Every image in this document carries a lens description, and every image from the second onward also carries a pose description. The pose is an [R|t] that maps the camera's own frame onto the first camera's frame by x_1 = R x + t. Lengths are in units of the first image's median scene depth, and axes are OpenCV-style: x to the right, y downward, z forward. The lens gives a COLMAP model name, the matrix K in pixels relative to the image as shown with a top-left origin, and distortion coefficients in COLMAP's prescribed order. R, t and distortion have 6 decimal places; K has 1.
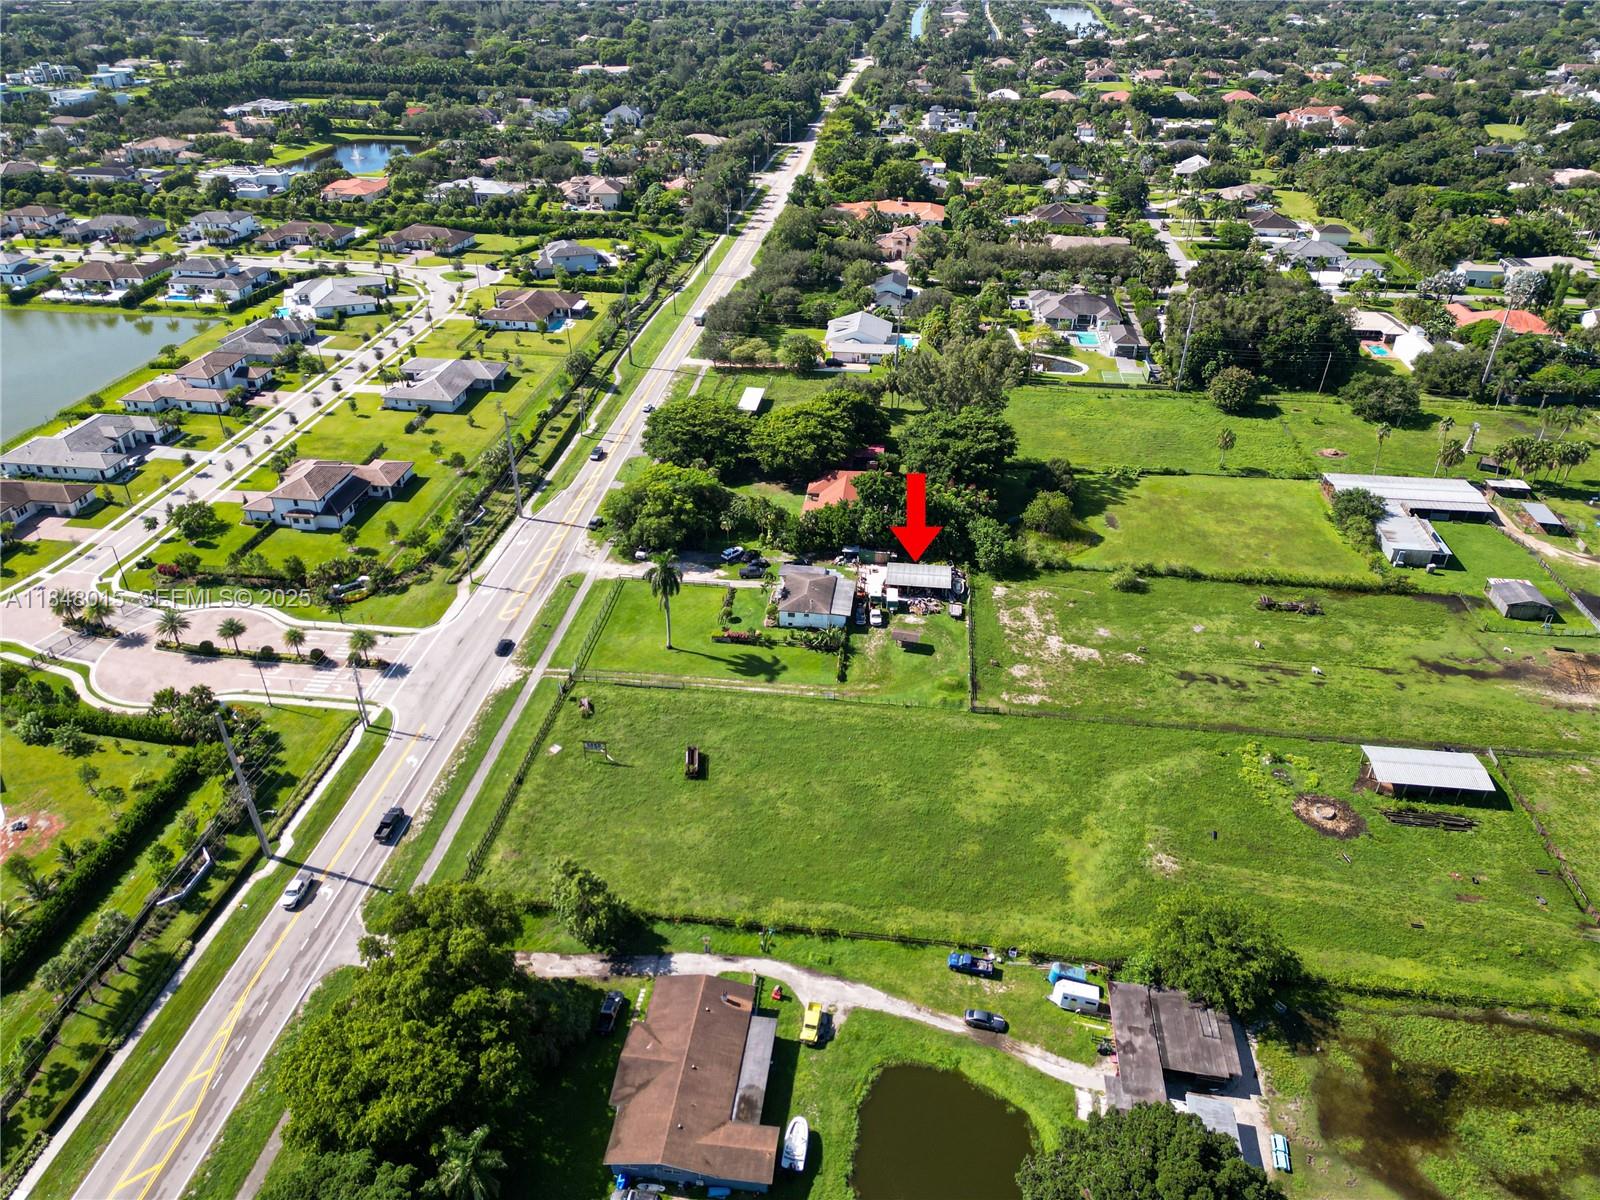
lens RADIAL K [[1115.2, 0, 795.3], [0, 1115.2, 599.9], [0, 0, 1]] dist [0.081099, -0.078185]
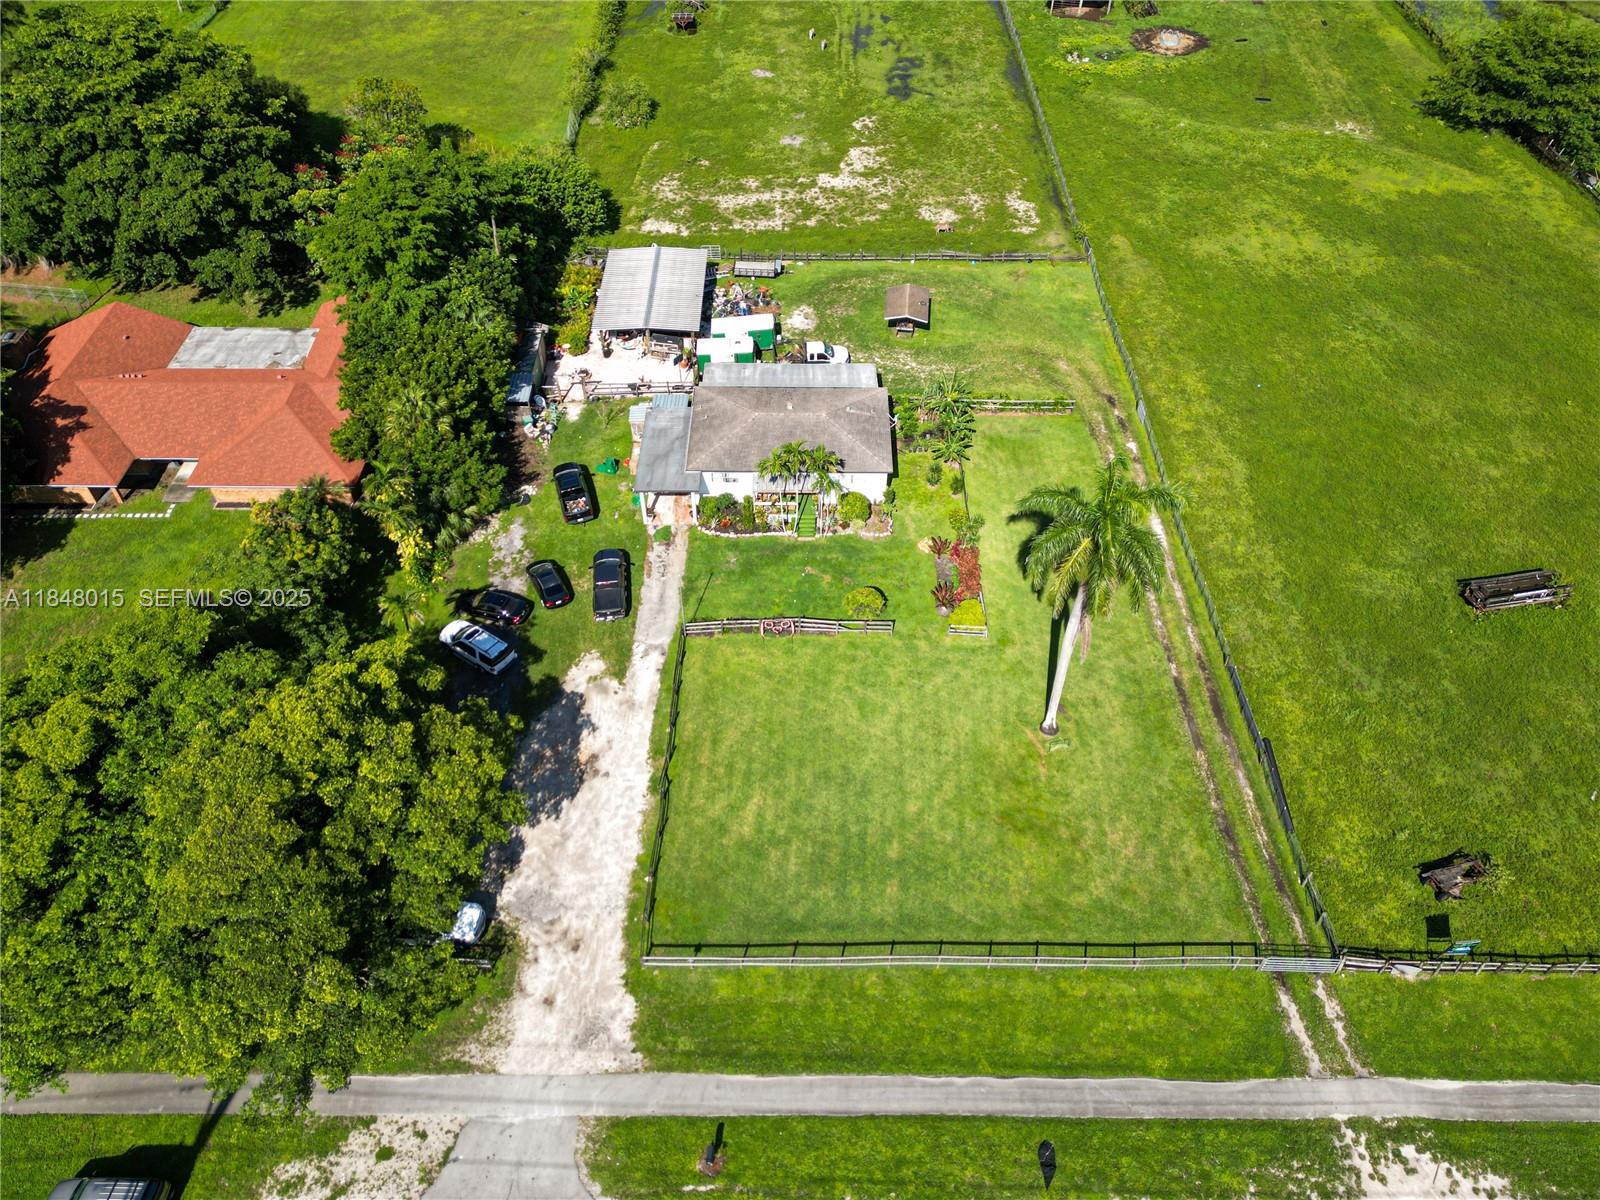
lens RADIAL K [[1115.2, 0, 795.3], [0, 1115.2, 599.9], [0, 0, 1]] dist [0.081099, -0.078185]
pose [[-0.109421, -0.724623, 0.680403, -0.311600], [0.523858, 0.539695, 0.659016, -0.240376], [-0.844748, 0.428545, 0.320546, 0.968043]]
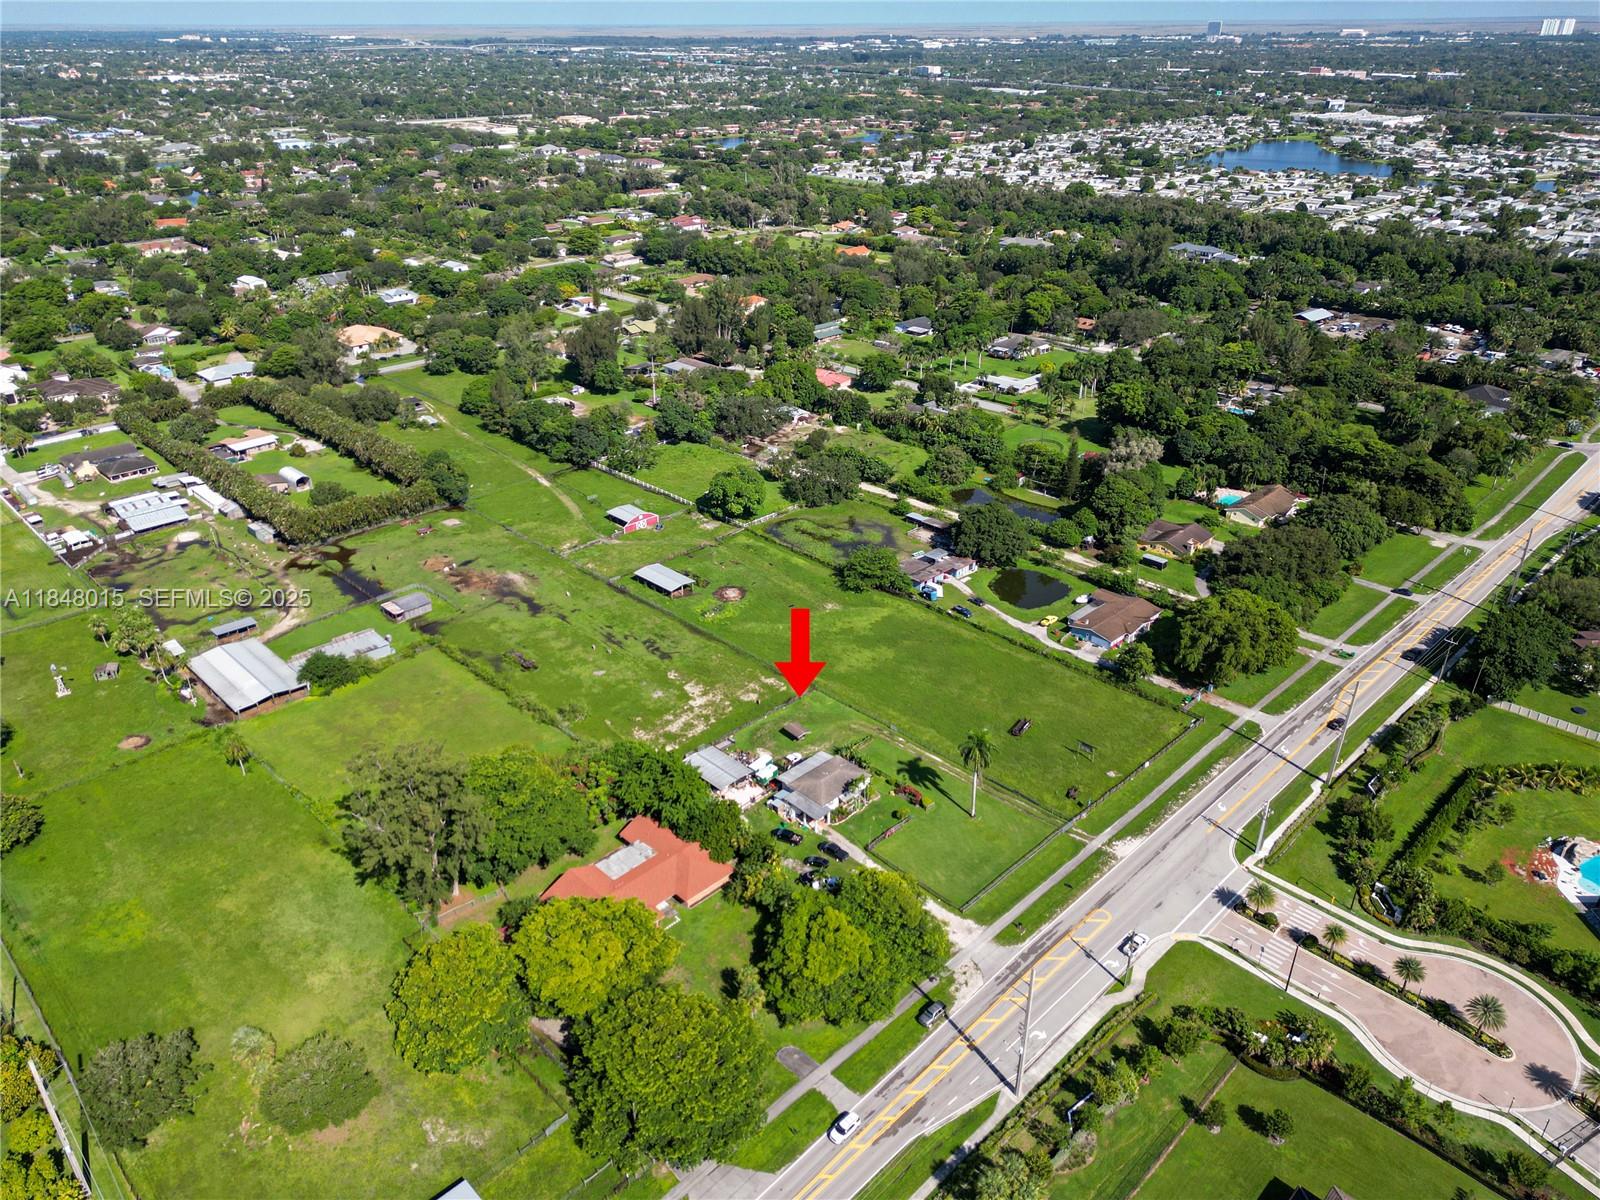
lens RADIAL K [[1115.2, 0, 795.3], [0, 1115.2, 599.9], [0, 0, 1]] dist [0.081099, -0.078185]
pose [[-0.780676, -0.289060, 0.554066, -0.532747], [0.327145, 0.566382, 0.756431, -0.975266], [-0.532467, 0.771788, -0.347596, 1.344760]]
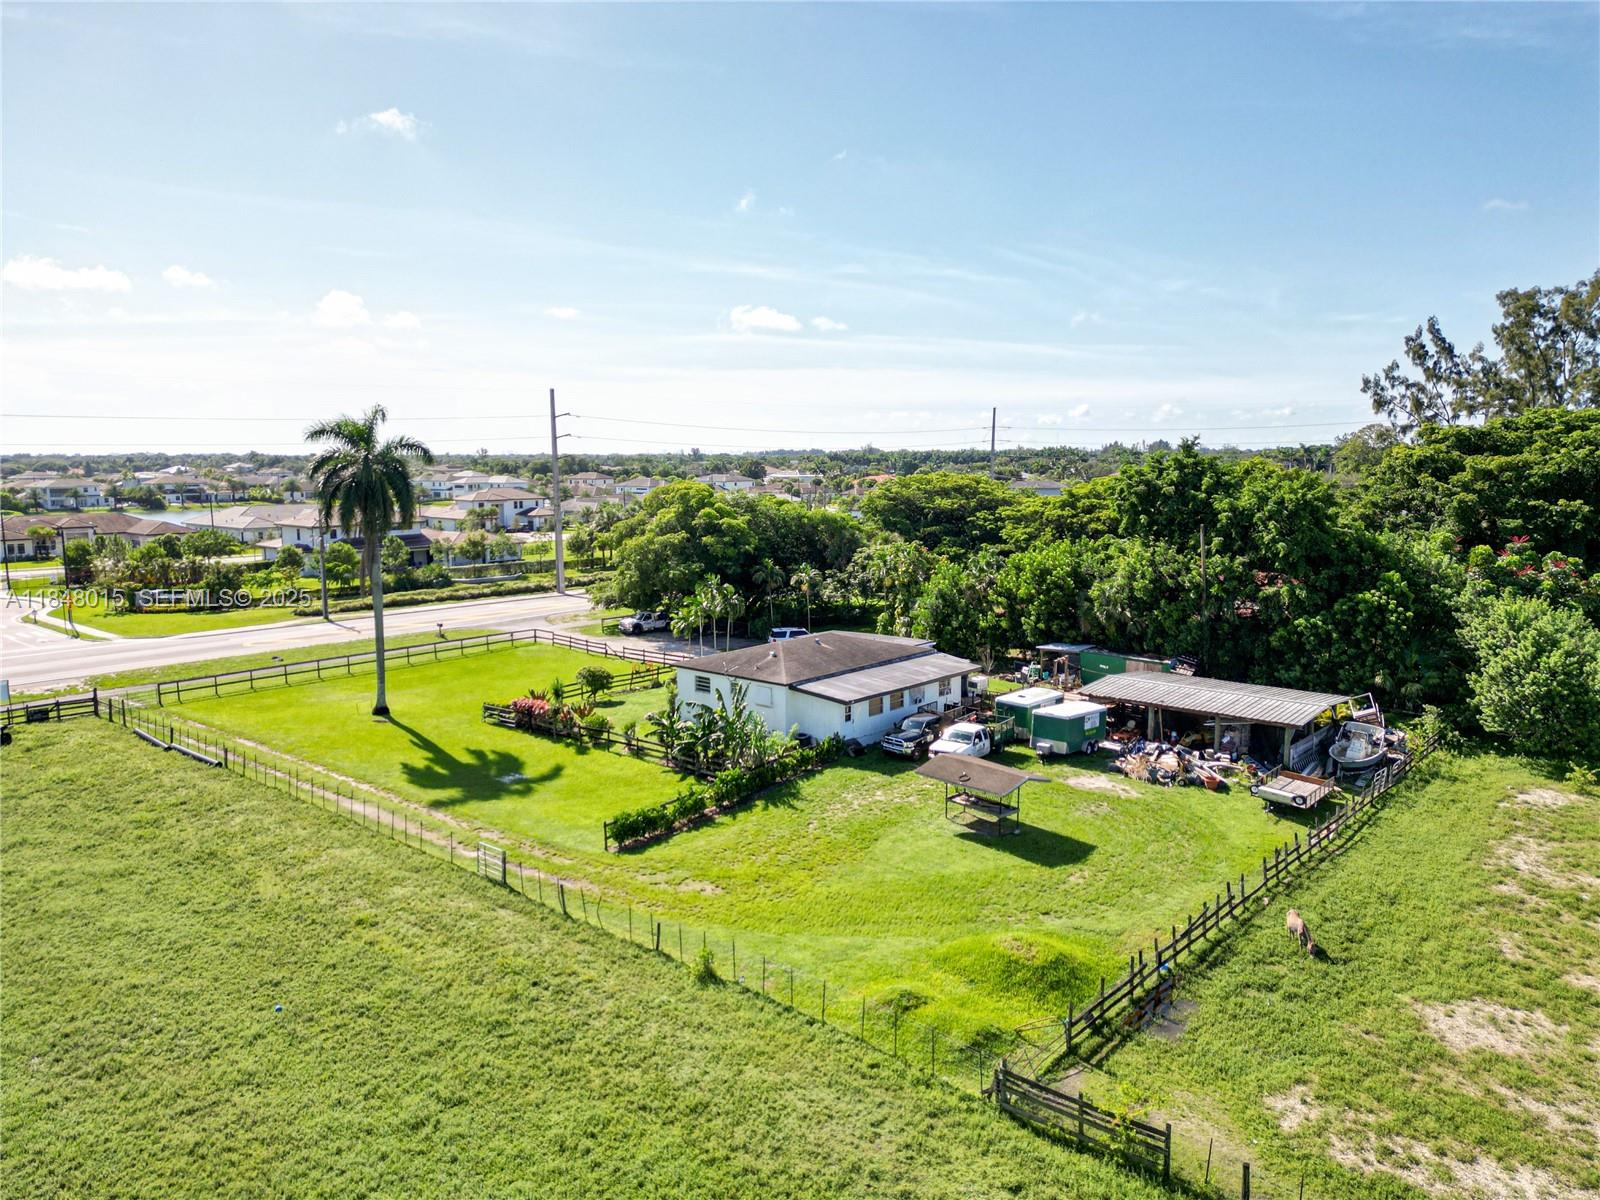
lens RADIAL K [[1115.2, 0, 795.3], [0, 1115.2, 599.9], [0, 0, 1]] dist [0.081099, -0.078185]
pose [[0.822796, 0.062546, -0.564885, 0.208155], [-0.285003, 0.905329, -0.314886, 0.088931], [0.491711, 0.420081, 0.762727, 0.793727]]
